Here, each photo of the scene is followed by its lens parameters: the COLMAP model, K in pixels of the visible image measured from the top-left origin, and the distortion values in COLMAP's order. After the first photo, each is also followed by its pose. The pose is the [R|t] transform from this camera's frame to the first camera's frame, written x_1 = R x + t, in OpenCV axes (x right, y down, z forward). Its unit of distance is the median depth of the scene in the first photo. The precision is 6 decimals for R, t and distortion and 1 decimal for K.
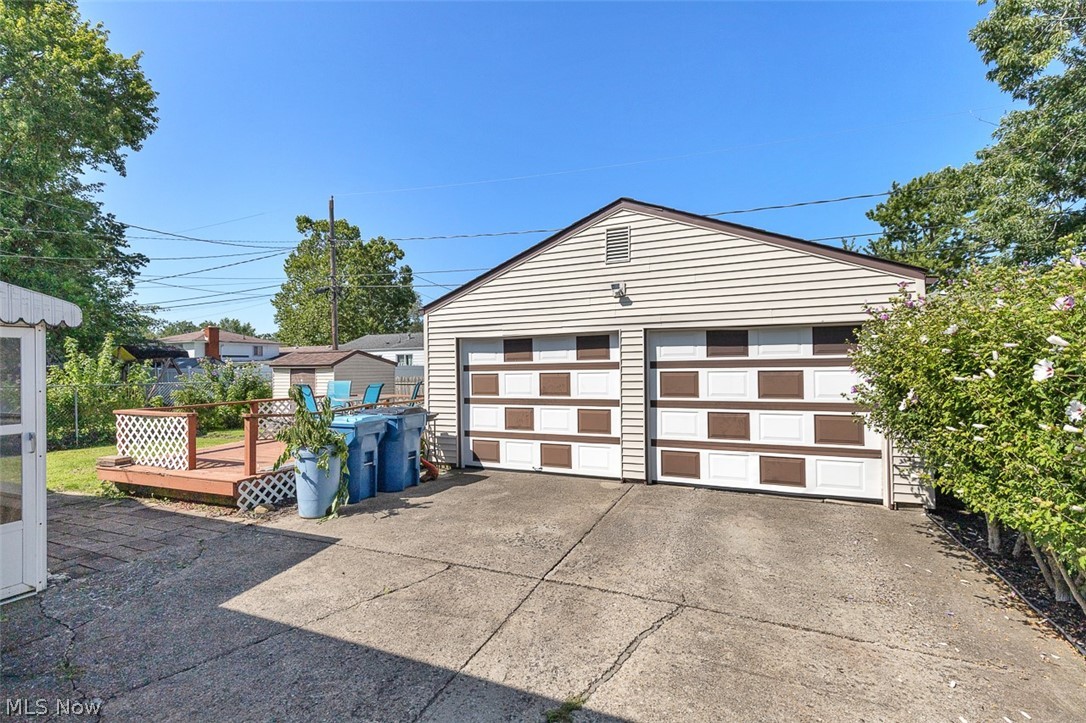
lens RADIAL K [[498.1, 0, 540.3], [0, 498.1, 354.1], [0, 0, 1]] dist [0.008679, -0.002386]
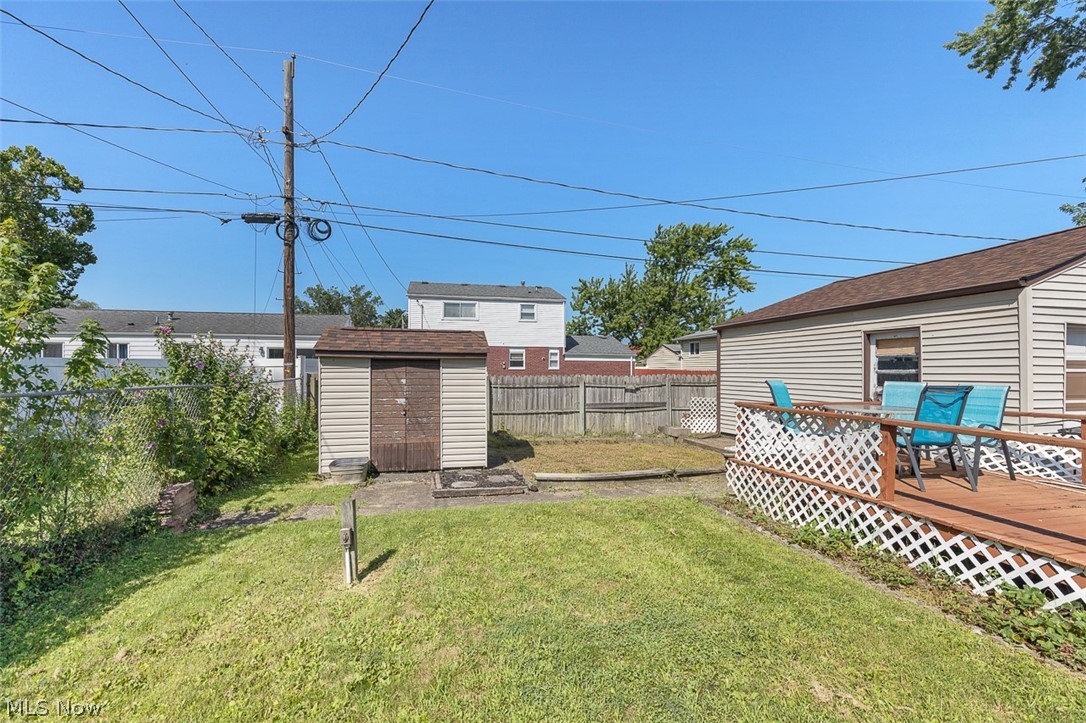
lens RADIAL K [[498.1, 0, 544.0], [0, 498.1, 363.8], [0, 0, 1]] dist [0.008679, -0.002386]
pose [[0.793722, 0.032414, 0.607416, -0.187318], [-0.036229, 0.999326, -0.005986, 0.009248], [-0.607201, -0.017255, 0.794361, 0.131609]]
